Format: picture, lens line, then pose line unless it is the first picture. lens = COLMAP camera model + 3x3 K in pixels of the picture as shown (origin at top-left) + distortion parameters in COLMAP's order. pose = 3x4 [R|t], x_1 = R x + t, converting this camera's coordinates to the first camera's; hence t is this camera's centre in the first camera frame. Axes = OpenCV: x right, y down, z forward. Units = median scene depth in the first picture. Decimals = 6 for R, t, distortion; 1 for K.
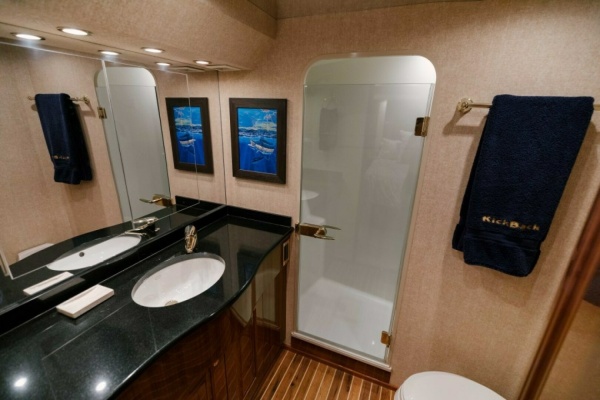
lens RADIAL K [[270.0, 0, 300.0], [0, 270.0, 200.0], [0, 0, 1]] dist [0.002281, -0.000073]
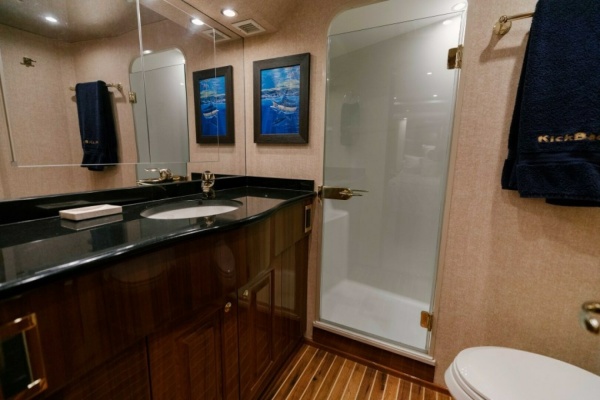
lens RADIAL K [[270.0, 0, 300.0], [0, 270.0, 200.0], [0, 0, 1]] dist [0.002281, -0.000073]
pose [[0.997605, -0.000342, -0.069163, -0.015338], [-0.010334, 0.988026, -0.153939, 0.261591], [0.068387, 0.154285, 0.985657, 0.082108]]
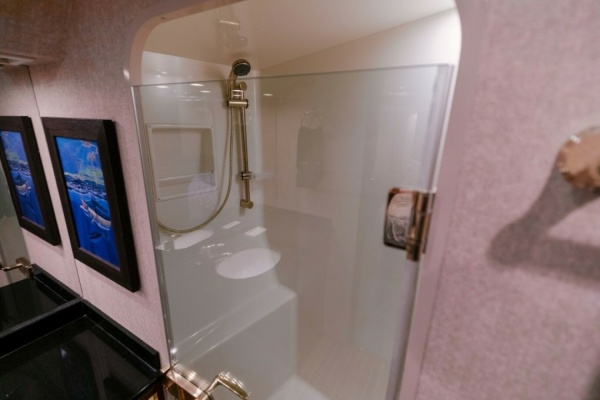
lens RADIAL K [[270.0, 0, 300.0], [0, 270.0, 200.0], [0, 0, 1]] dist [0.002281, -0.000073]
pose [[0.990511, 0.035003, -0.132904, 0.268802], [-0.040069, 0.998561, -0.035635, -0.199530], [0.131466, 0.040622, 0.990488, 0.504687]]
